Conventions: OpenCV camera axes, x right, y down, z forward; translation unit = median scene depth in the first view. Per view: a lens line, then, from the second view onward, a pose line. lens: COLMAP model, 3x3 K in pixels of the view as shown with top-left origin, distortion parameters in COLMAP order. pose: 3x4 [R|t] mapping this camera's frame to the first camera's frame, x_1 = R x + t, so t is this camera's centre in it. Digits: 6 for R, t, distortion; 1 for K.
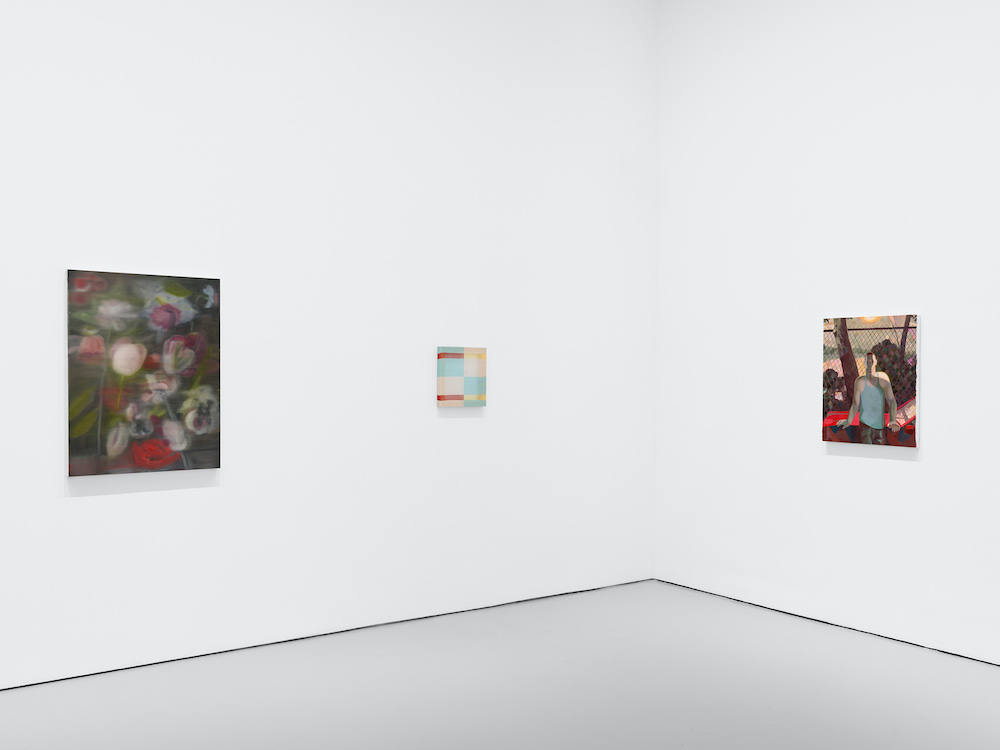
lens RADIAL K [[898.0, 0, 500.4], [0, 898.0, 380.8], [0, 0, 1]] dist [0.009697, -0.000195]
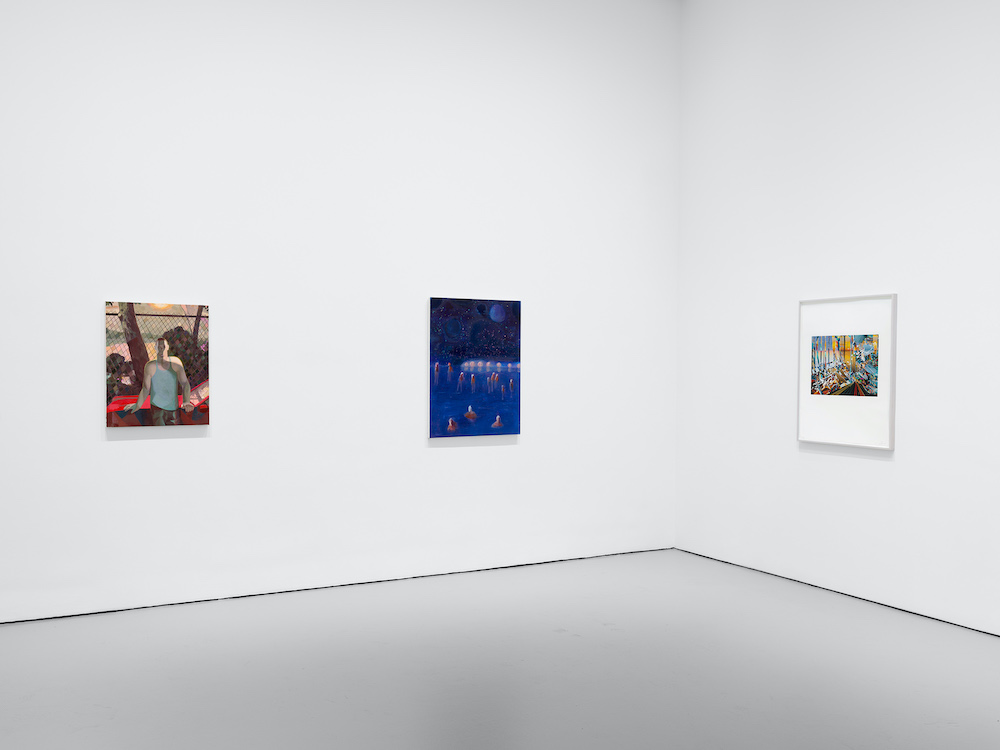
lens RADIAL K [[898.0, 0, 499.7], [0, 898.0, 372.0], [0, 0, 1]] dist [0.009697, -0.000195]
pose [[0.190164, -0.020225, 0.981544, -0.542588], [0.000614, 0.999790, 0.020482, -0.013171], [-0.981752, -0.003292, 0.190136, 0.416137]]
